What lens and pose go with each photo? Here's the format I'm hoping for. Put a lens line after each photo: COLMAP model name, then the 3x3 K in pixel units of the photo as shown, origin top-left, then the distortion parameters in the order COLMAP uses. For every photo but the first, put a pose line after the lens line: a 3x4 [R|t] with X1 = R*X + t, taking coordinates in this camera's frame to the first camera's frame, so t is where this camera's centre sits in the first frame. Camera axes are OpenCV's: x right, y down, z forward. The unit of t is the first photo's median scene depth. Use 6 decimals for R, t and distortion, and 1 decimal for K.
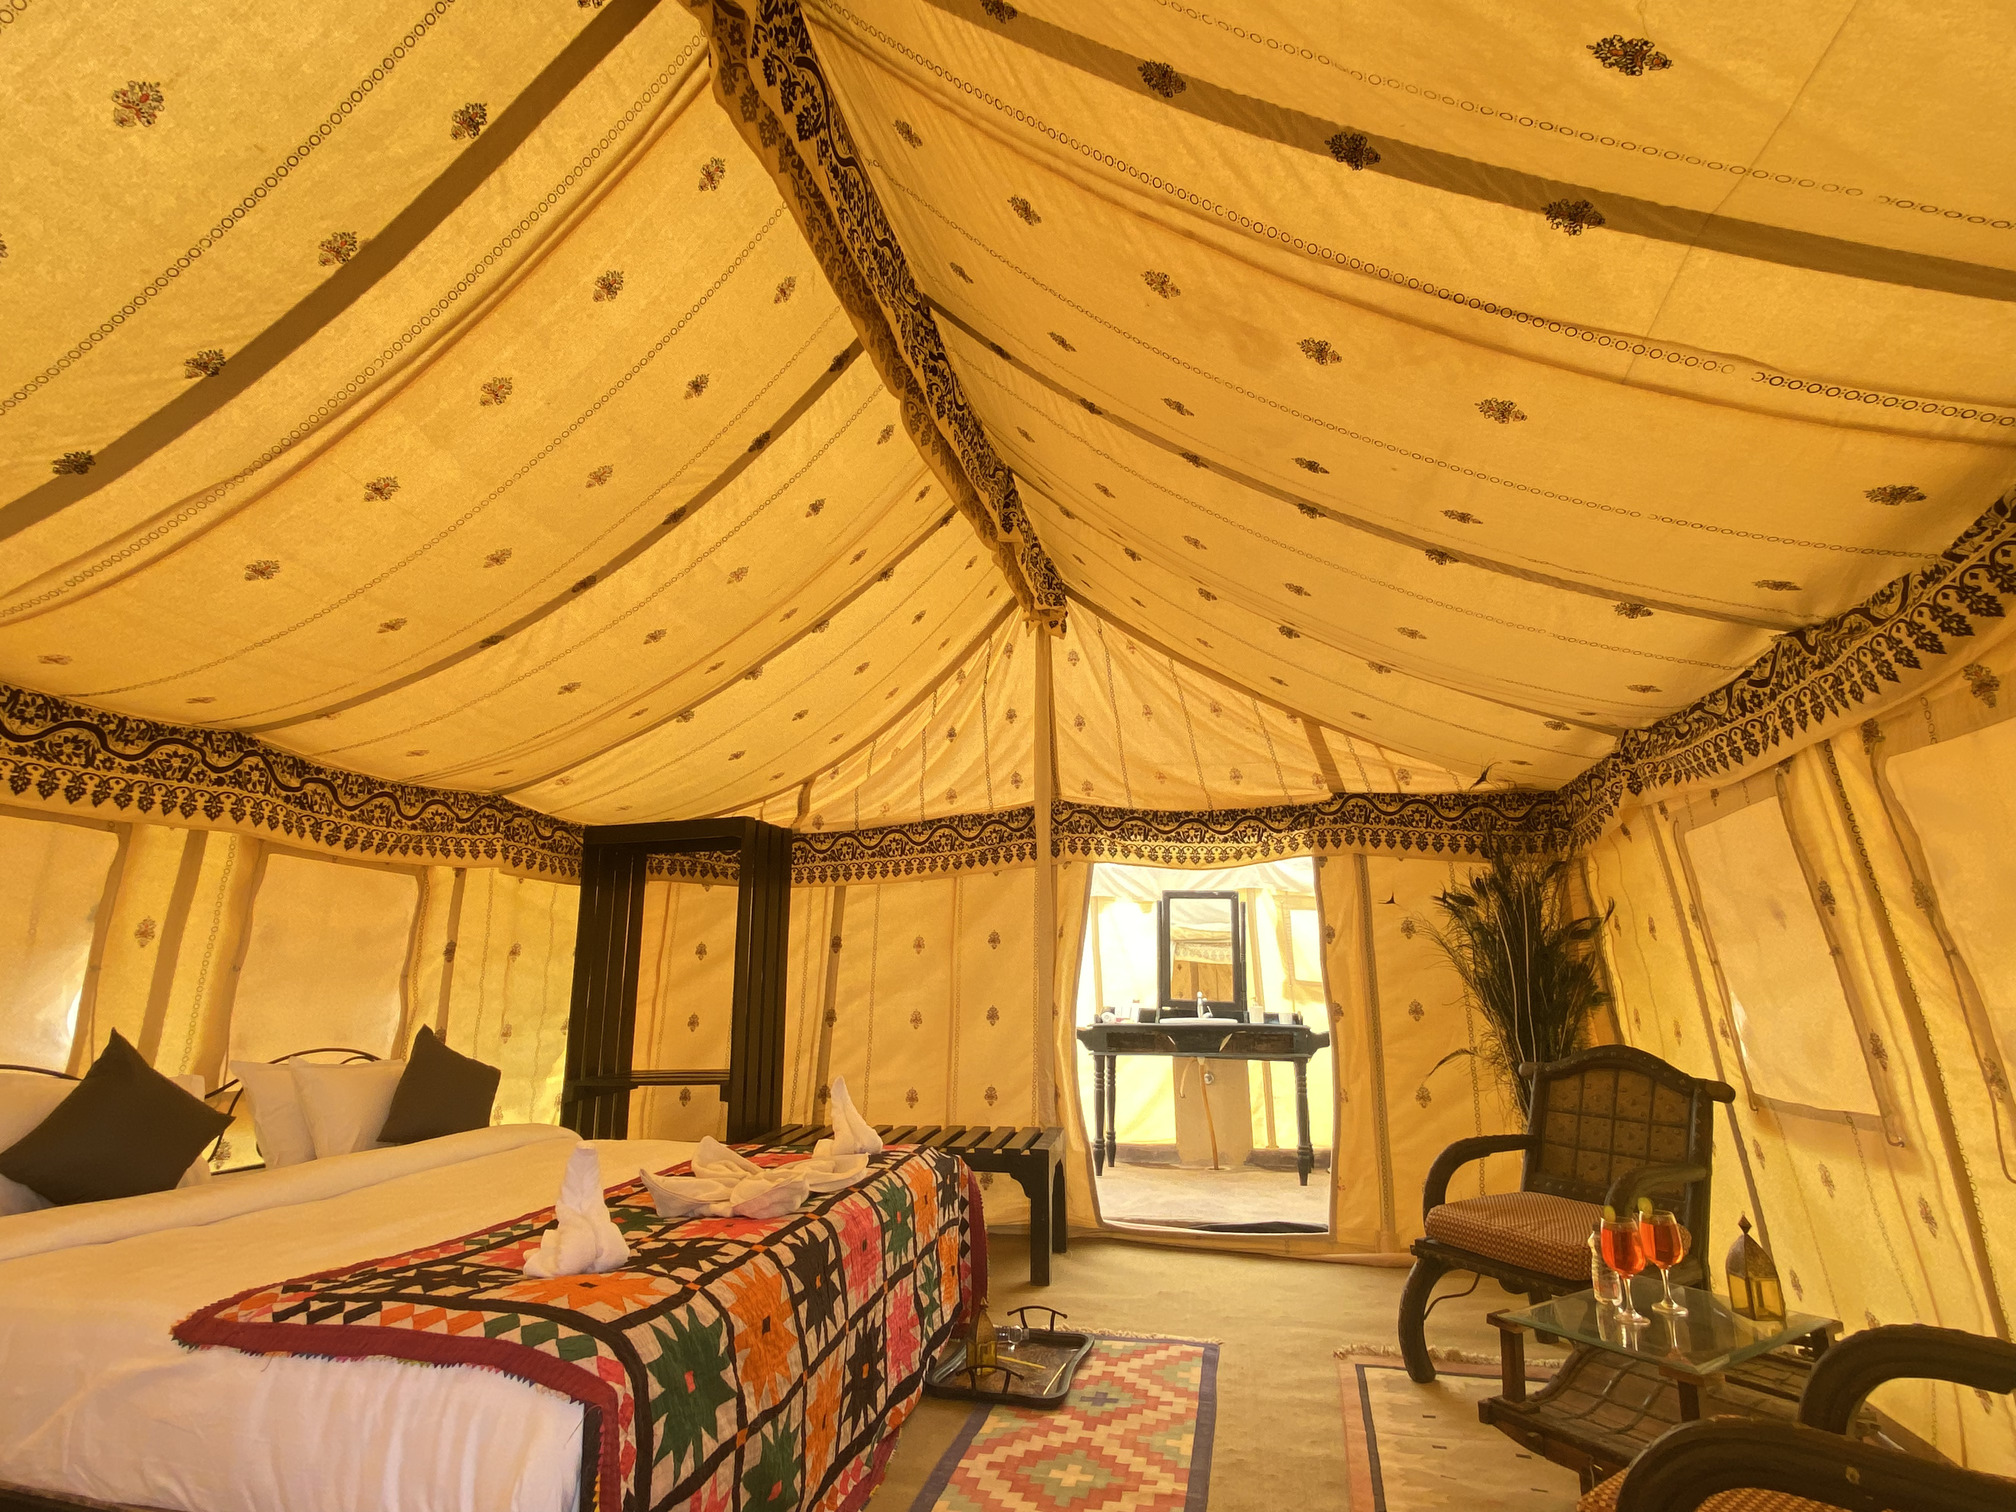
lens RADIAL K [[970.2, 0, 1009.7], [0, 970.2, 749.1], [0, 0, 1]] dist [0.033379, -0.028977]
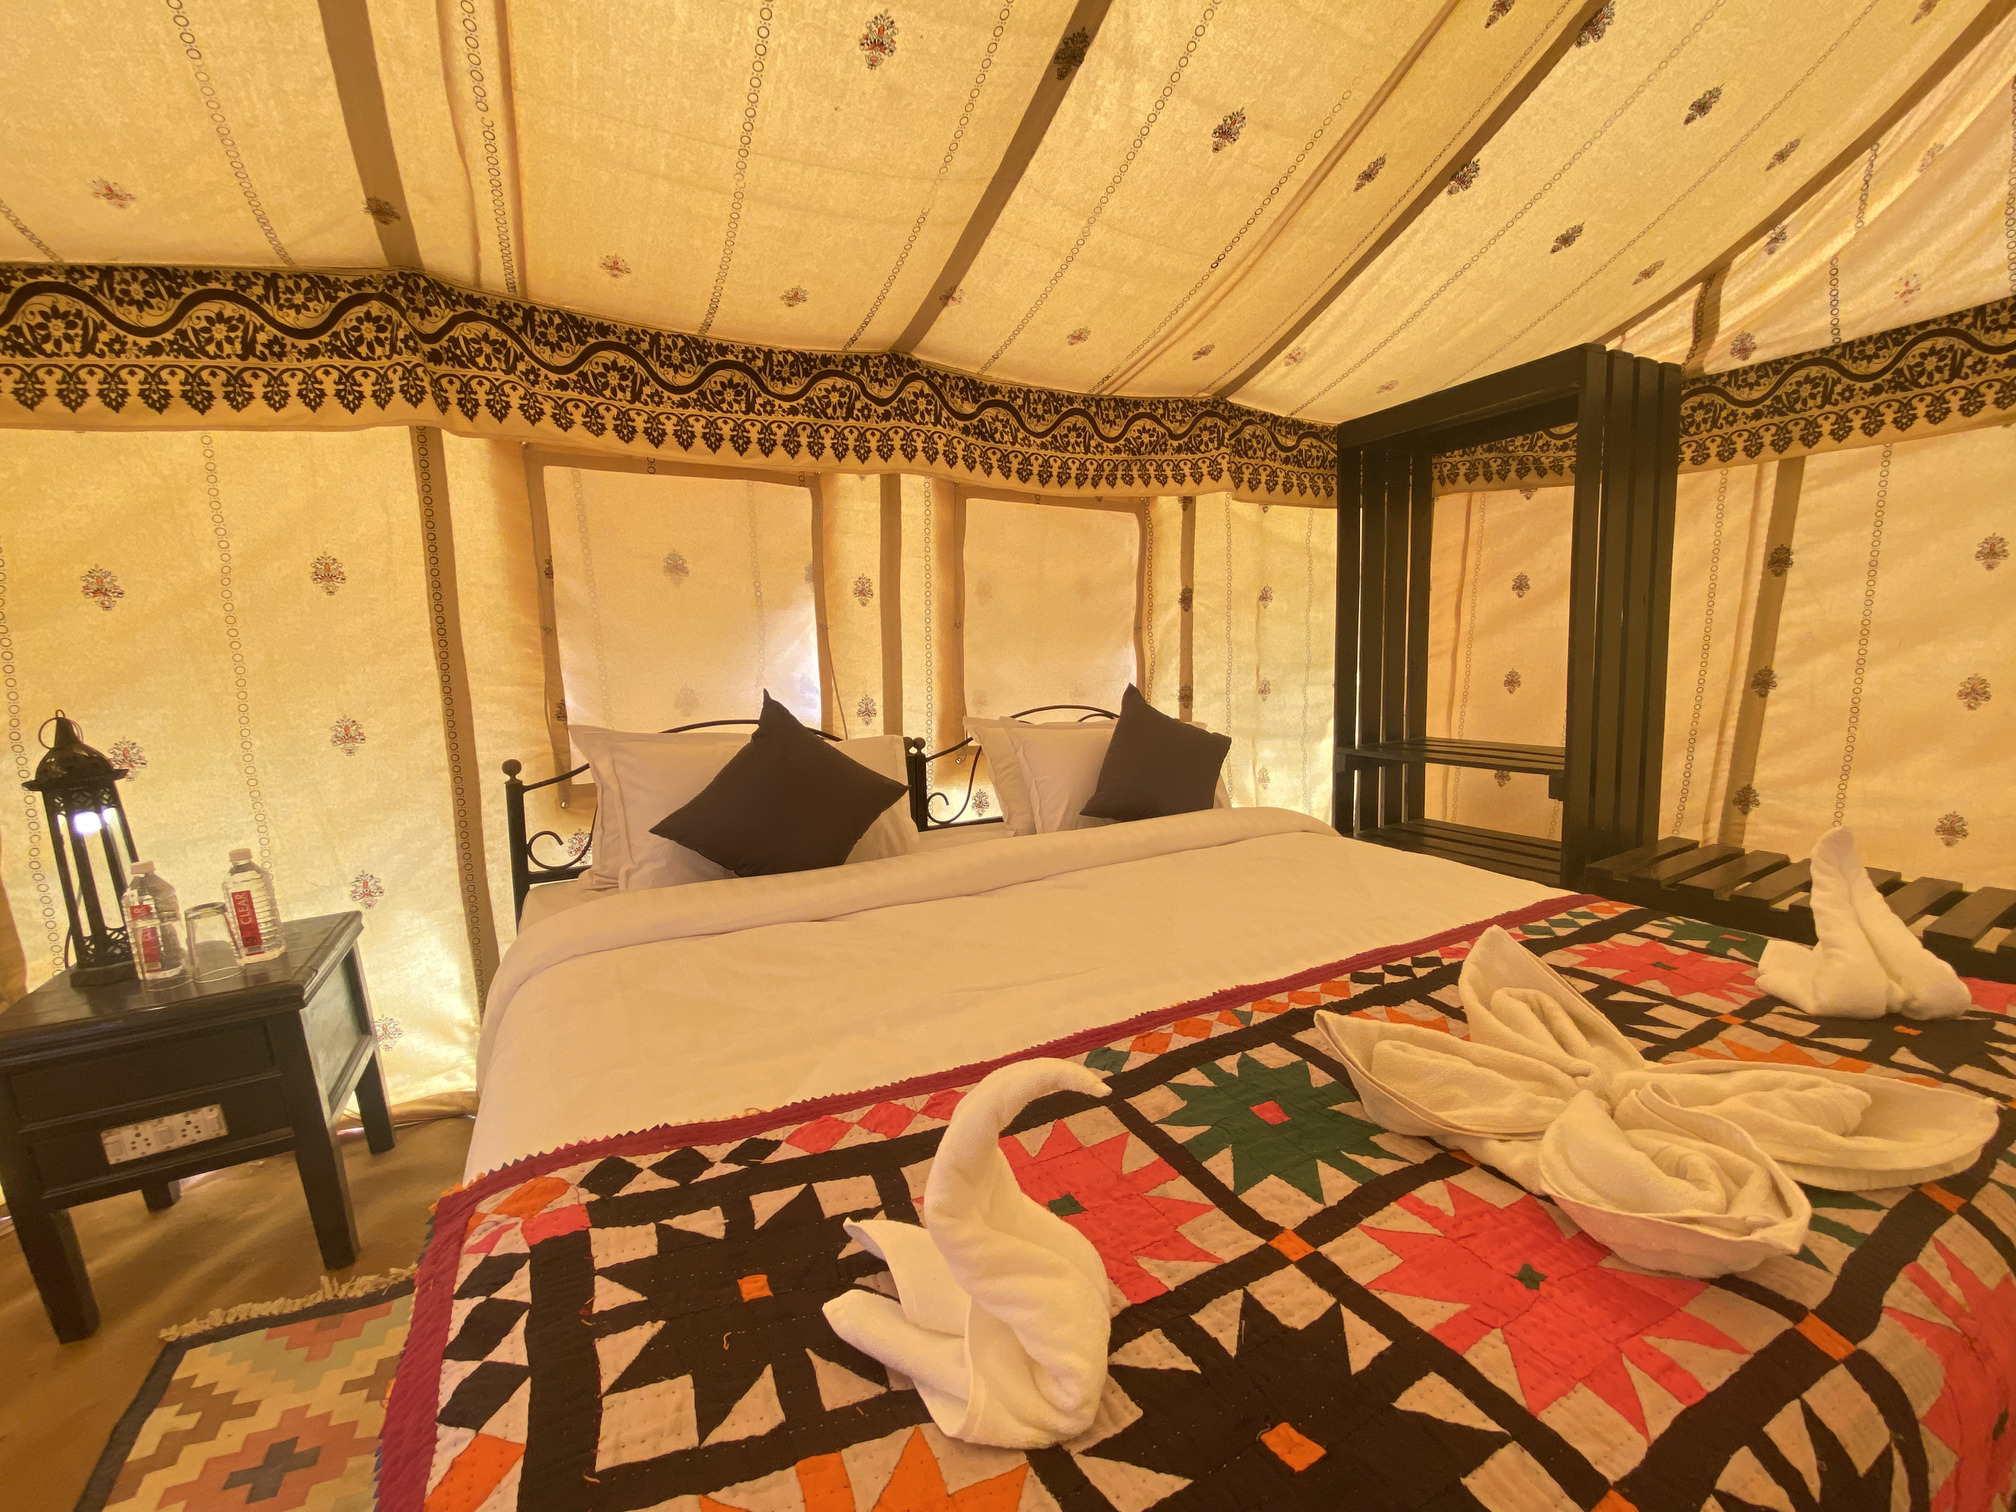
lens RADIAL K [[818.6, 0, 1006.2], [0, 818.6, 752.7], [0, 0, 1]] dist [0.022923, -0.019011]
pose [[0.640102, 0.095613, -0.762317, -0.127161], [0.194962, 0.939533, 0.281546, 0.116268], [0.743141, -0.328841, 0.582756, 0.485568]]
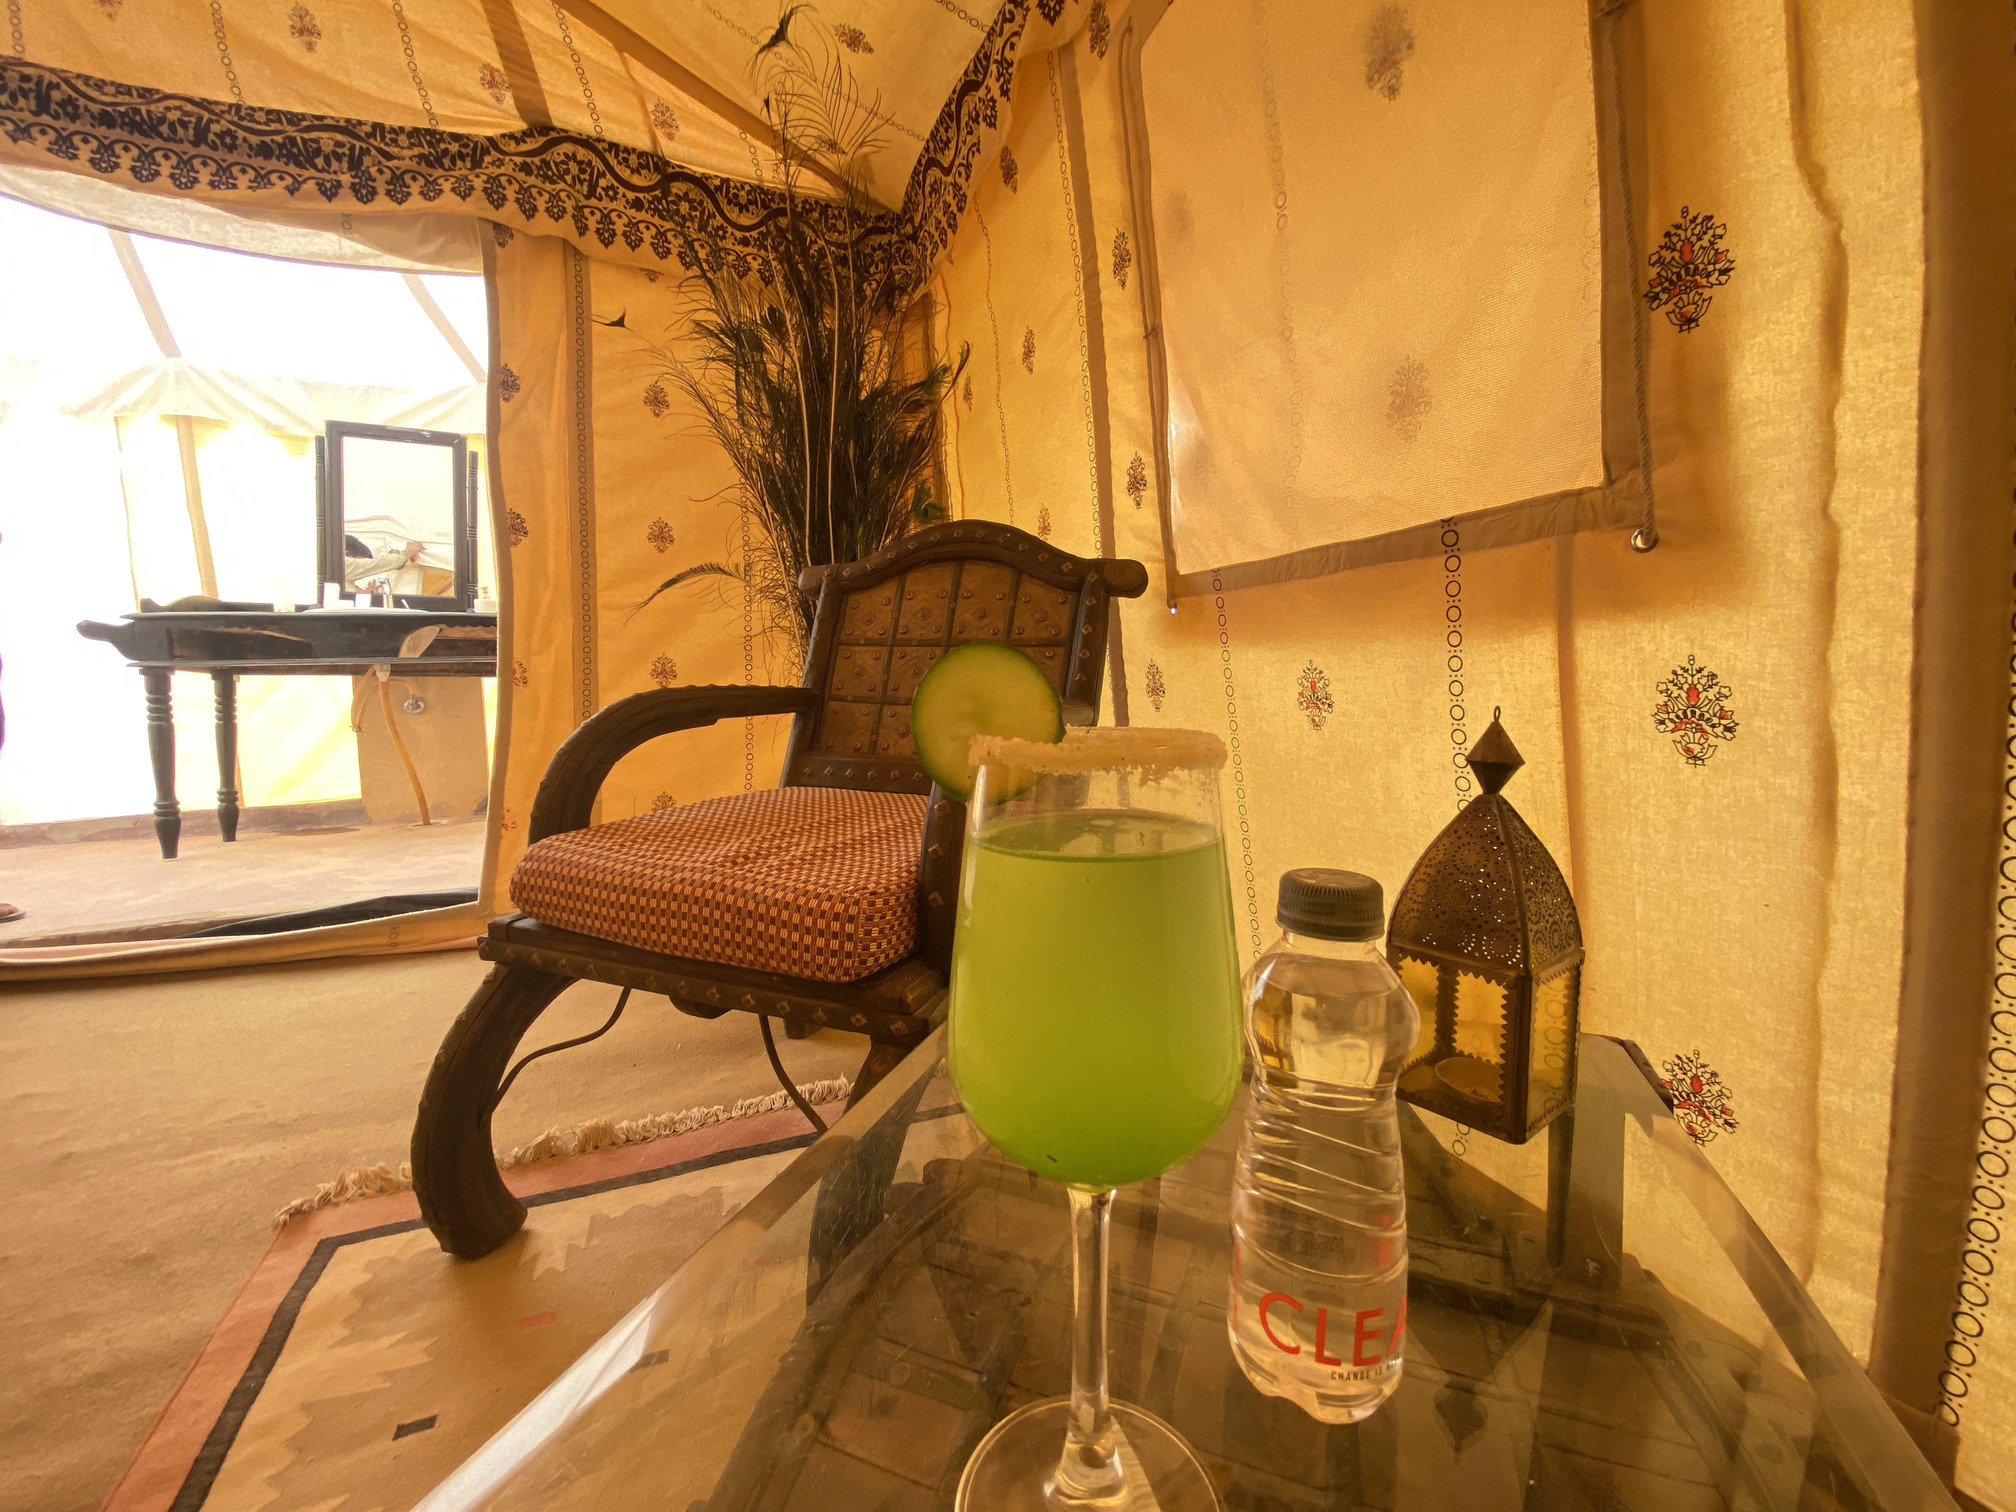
lens RADIAL K [[811.7, 0, 1013.3], [0, 811.7, 755.8], [0, 0, 1]] dist [0.035112, -0.029801]
pose [[0.787819, -0.068155, 0.612125, 0.328033], [-0.138740, 0.948677, 0.284190, 0.270929], [-0.600077, -0.308817, 0.737929, 0.561978]]
